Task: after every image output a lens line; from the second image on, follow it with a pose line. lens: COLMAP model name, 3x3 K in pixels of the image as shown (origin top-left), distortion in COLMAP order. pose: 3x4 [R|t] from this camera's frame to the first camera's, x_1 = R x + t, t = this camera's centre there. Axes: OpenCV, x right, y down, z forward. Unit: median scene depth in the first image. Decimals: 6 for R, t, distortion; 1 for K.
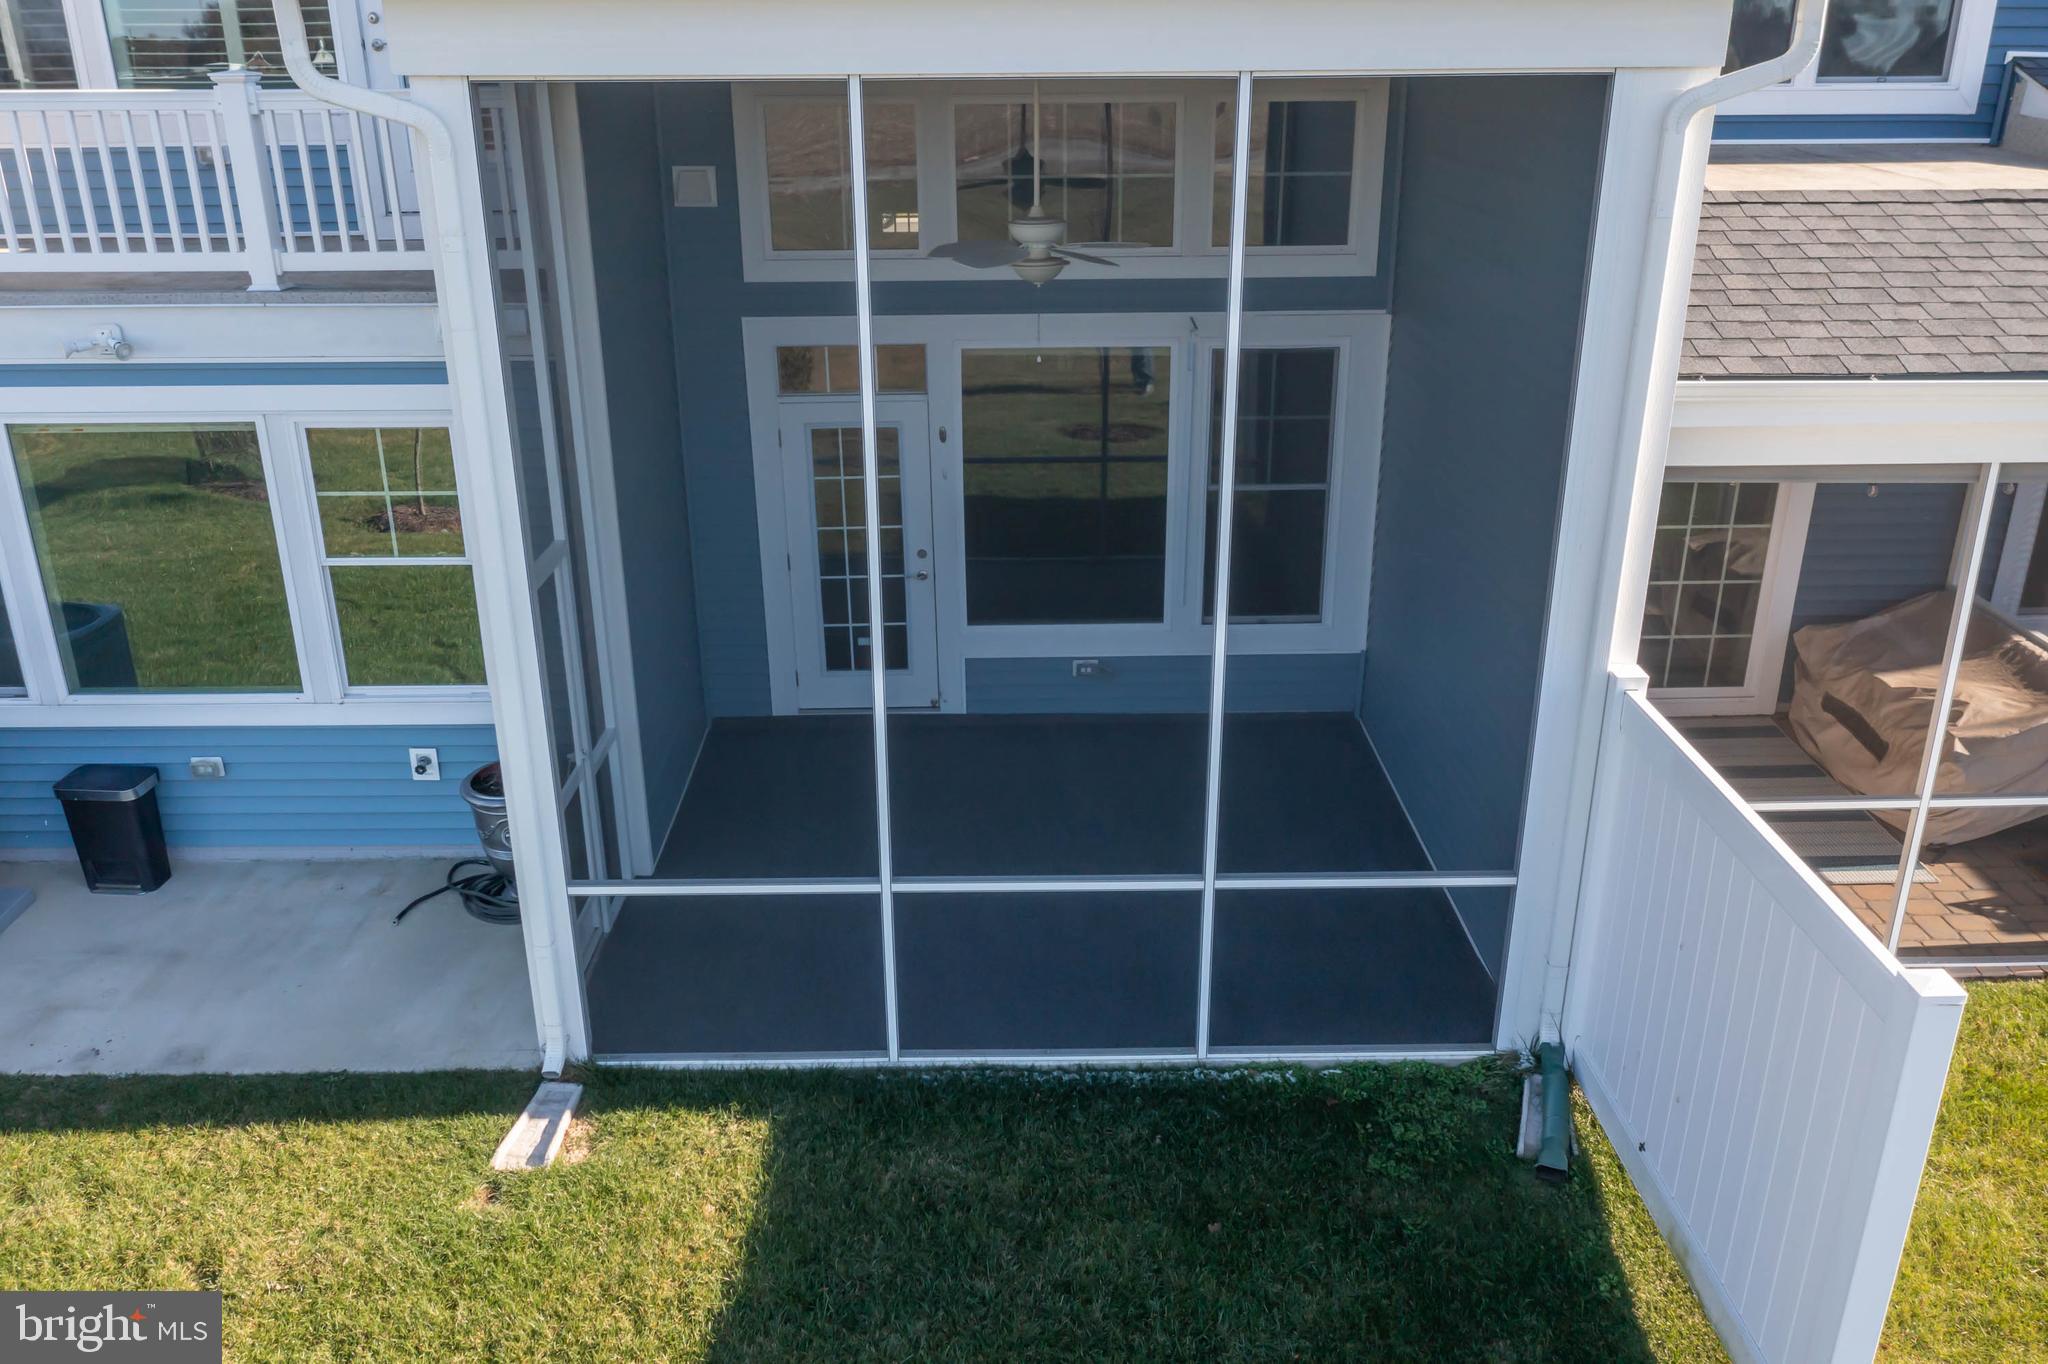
lens RADIAL K [[1614.4, 0, 1017.7], [0, 1614.4, 682.5], [0, 0, 1]] dist [-0.019235, 0.003185]
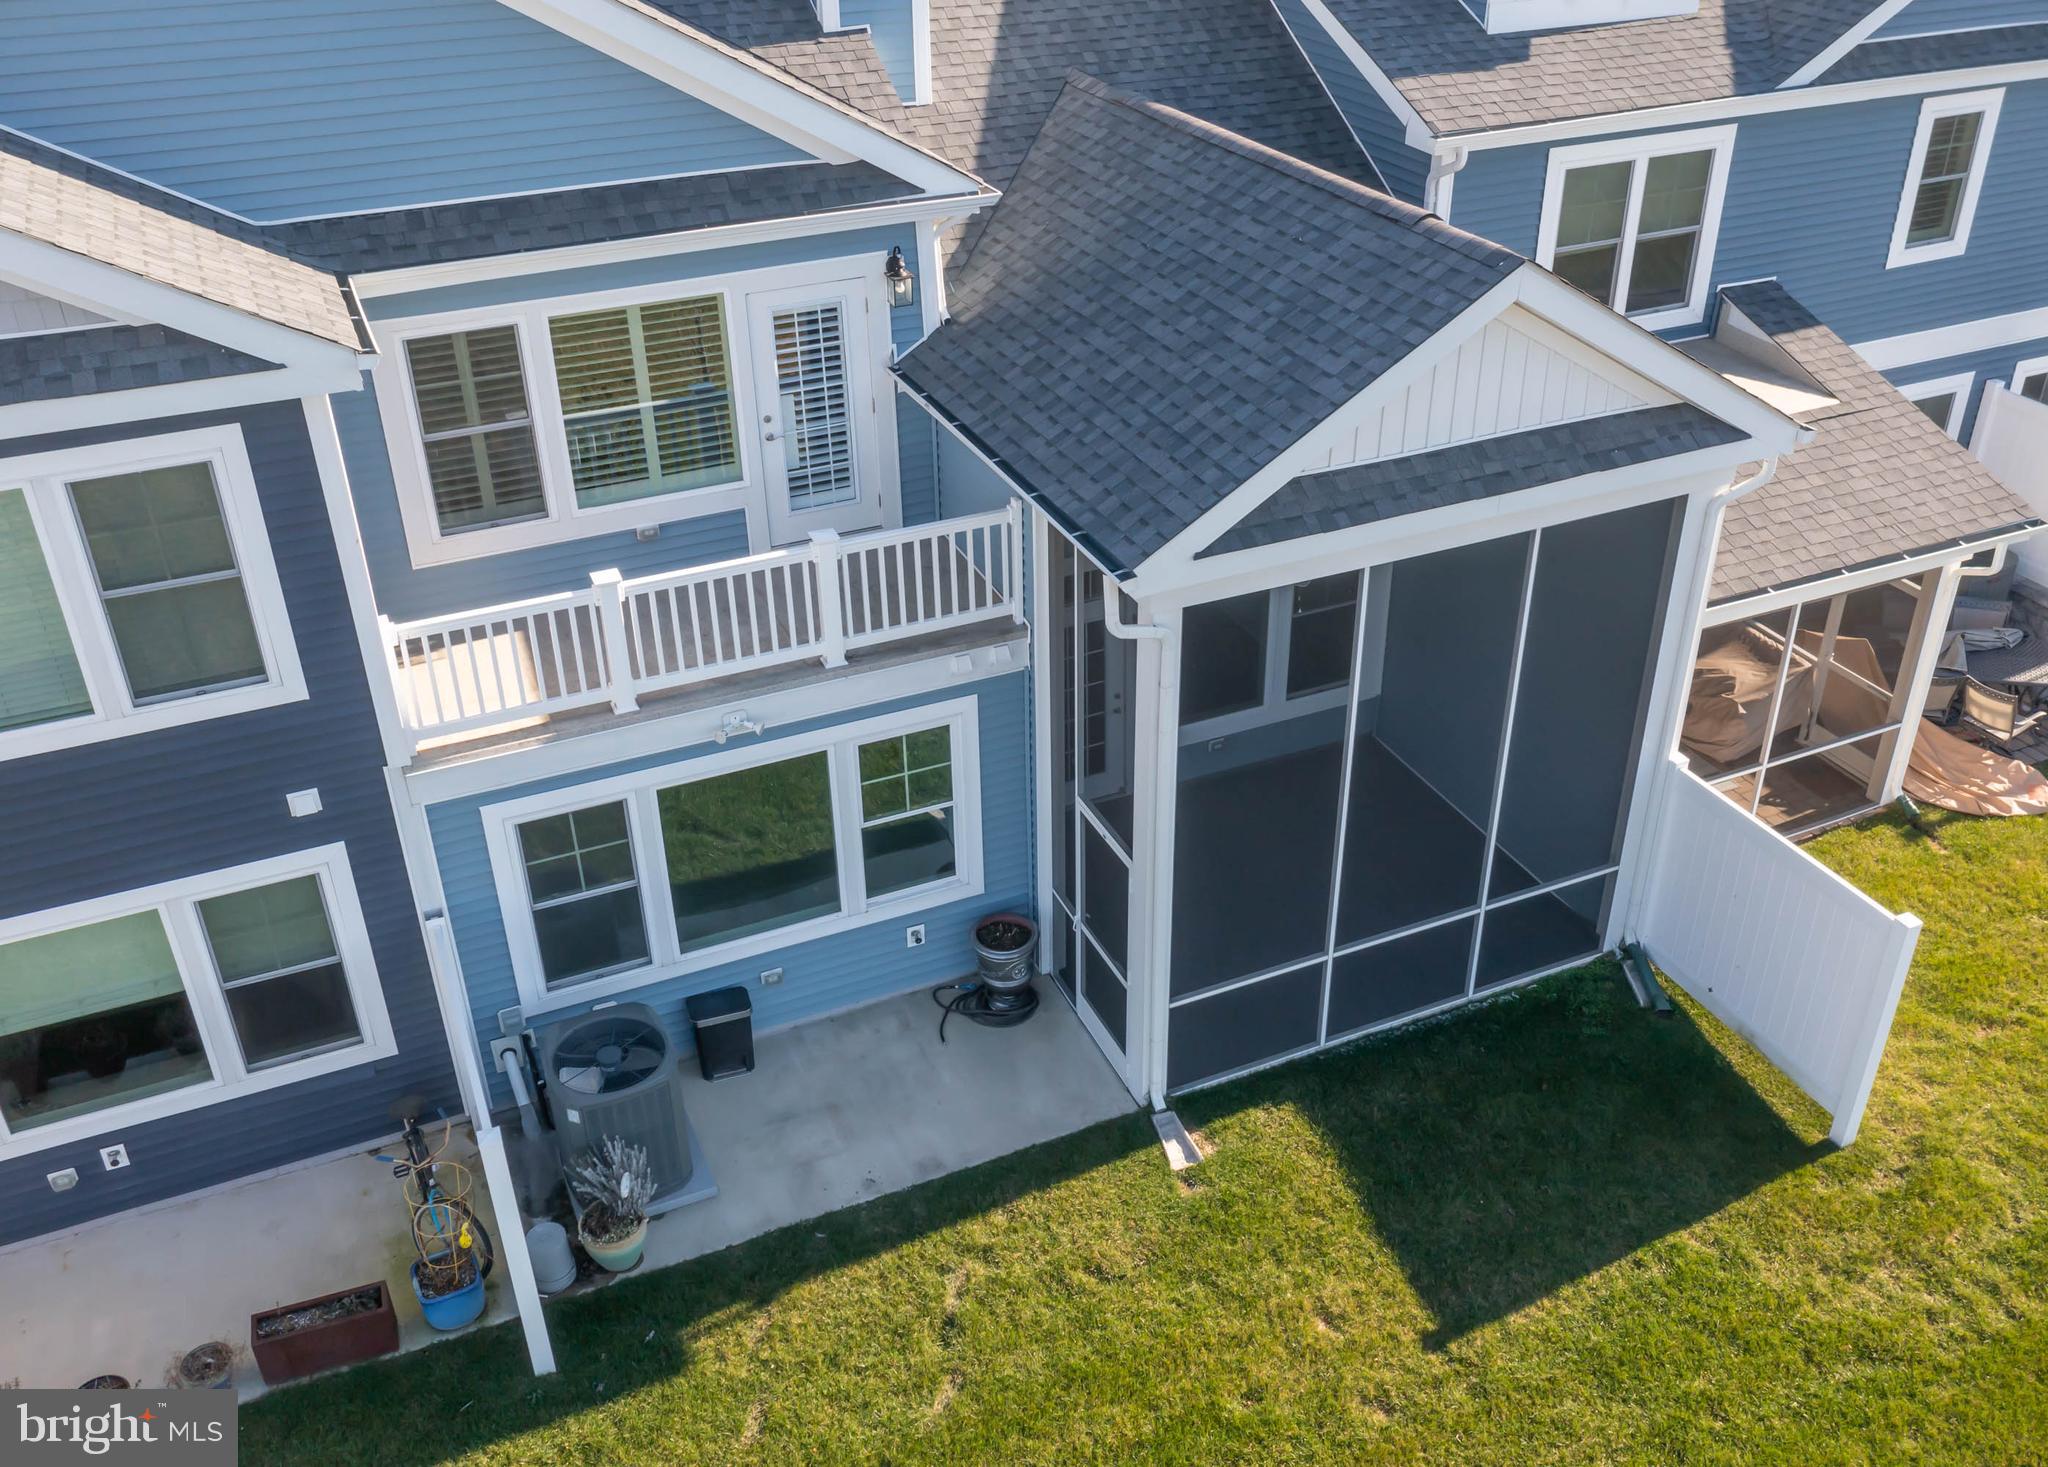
lens RADIAL K [[1774.4, 0, 1050.6], [0, 1774.4, 727.4], [0, 0, 1]] dist [-0.009575, -0.002594]
pose [[0.916003, -0.208558, 0.342699, -0.926410], [0.153277, 0.971379, 0.181462, -0.488470], [-0.370736, -0.113692, 0.921753, -0.609147]]
